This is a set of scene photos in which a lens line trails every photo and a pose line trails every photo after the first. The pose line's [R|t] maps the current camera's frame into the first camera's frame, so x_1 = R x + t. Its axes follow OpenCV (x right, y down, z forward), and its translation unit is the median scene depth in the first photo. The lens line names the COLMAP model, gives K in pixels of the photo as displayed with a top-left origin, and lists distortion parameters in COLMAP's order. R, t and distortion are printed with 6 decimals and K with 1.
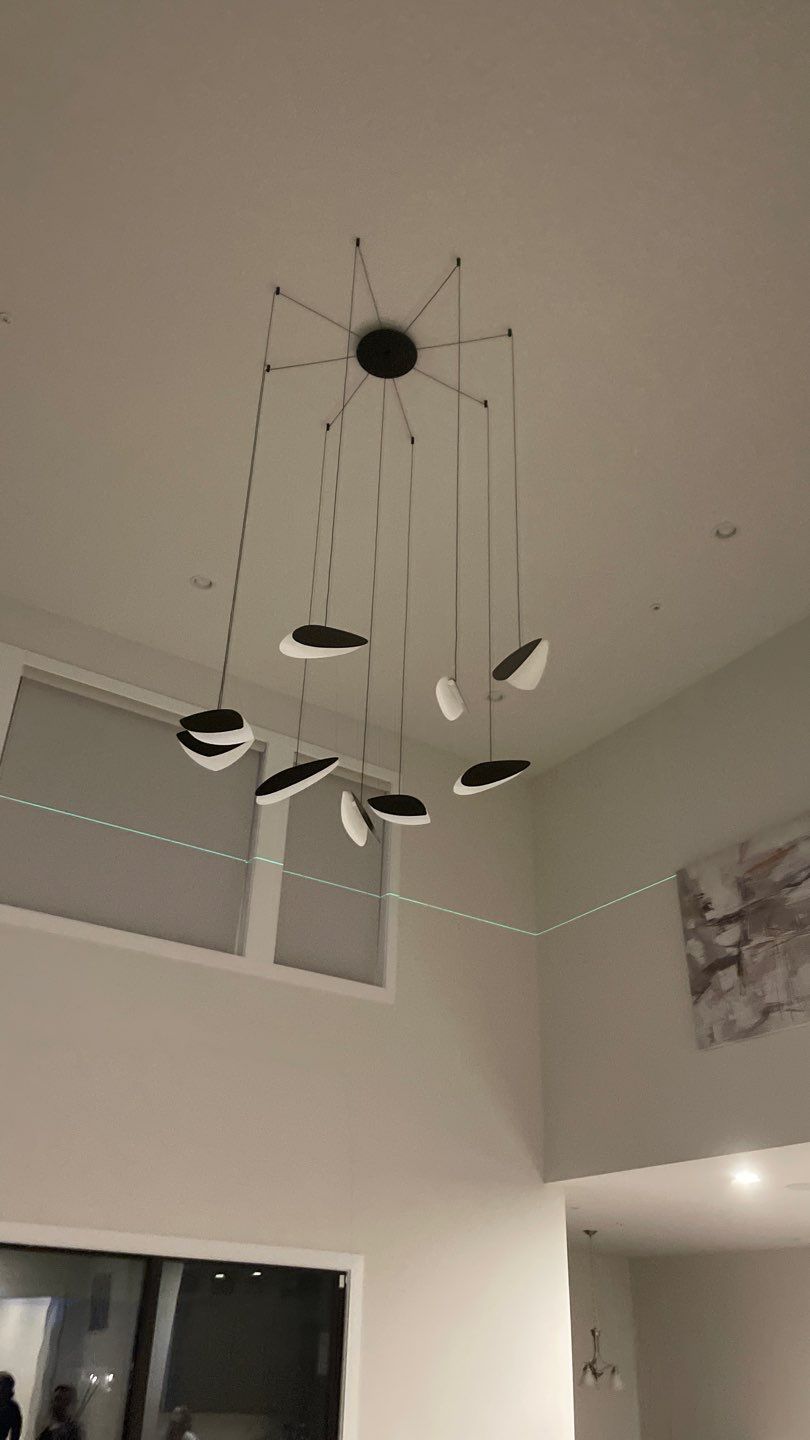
lens RADIAL K [[1099.0, 0, 405.4], [0, 1099.0, 723.9], [0, 0, 1]] dist [0.011577, 0.003462]
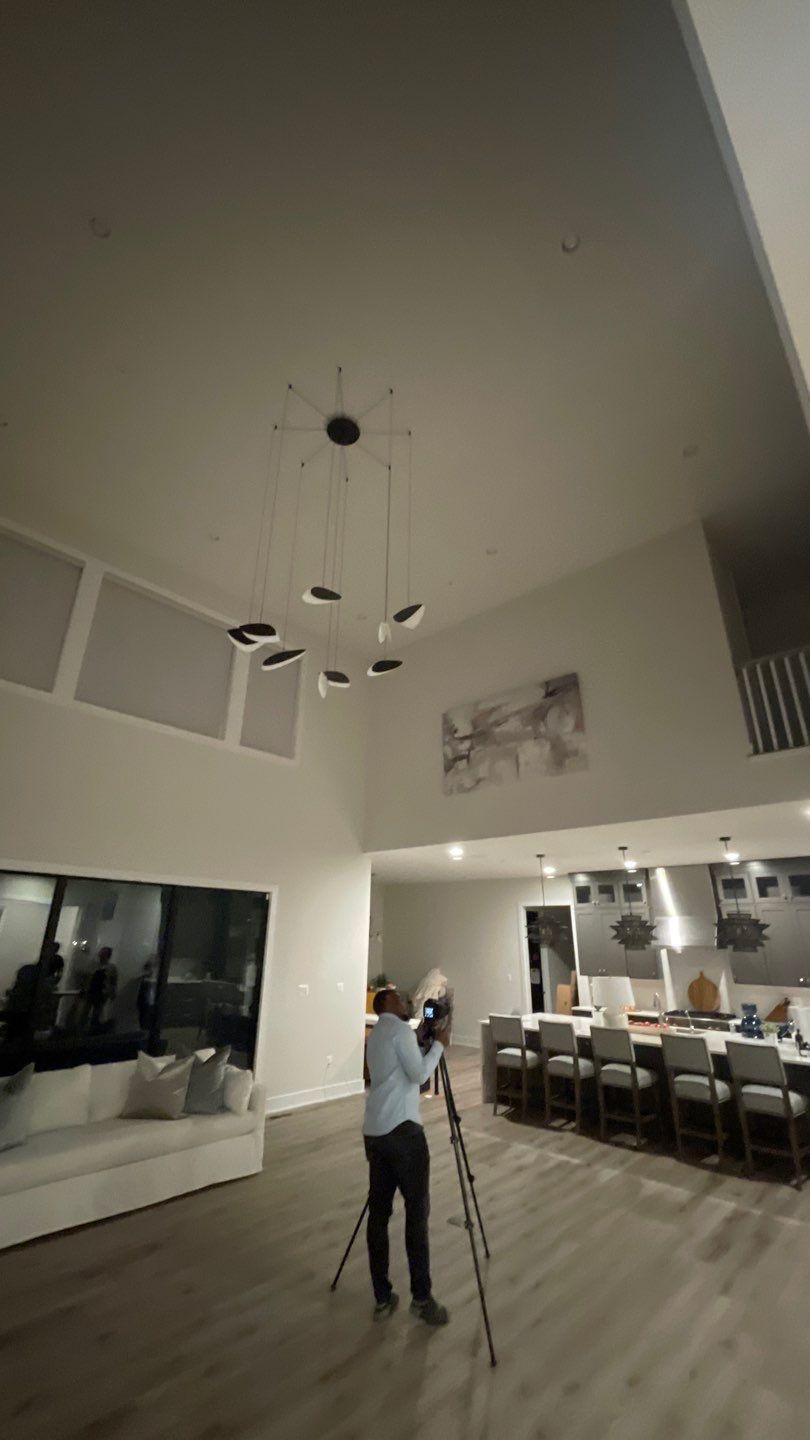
lens RADIAL K [[573.9, 0, 395.0], [0, 573.9, 713.6], [0, 0, 1]] dist [-0.007878, 0.000333]
pose [[0.969197, 0.072829, 0.235273, -0.103050], [-0.111018, 0.981911, 0.153382, -0.023272], [-0.219847, -0.174777, 0.959750, -0.024479]]
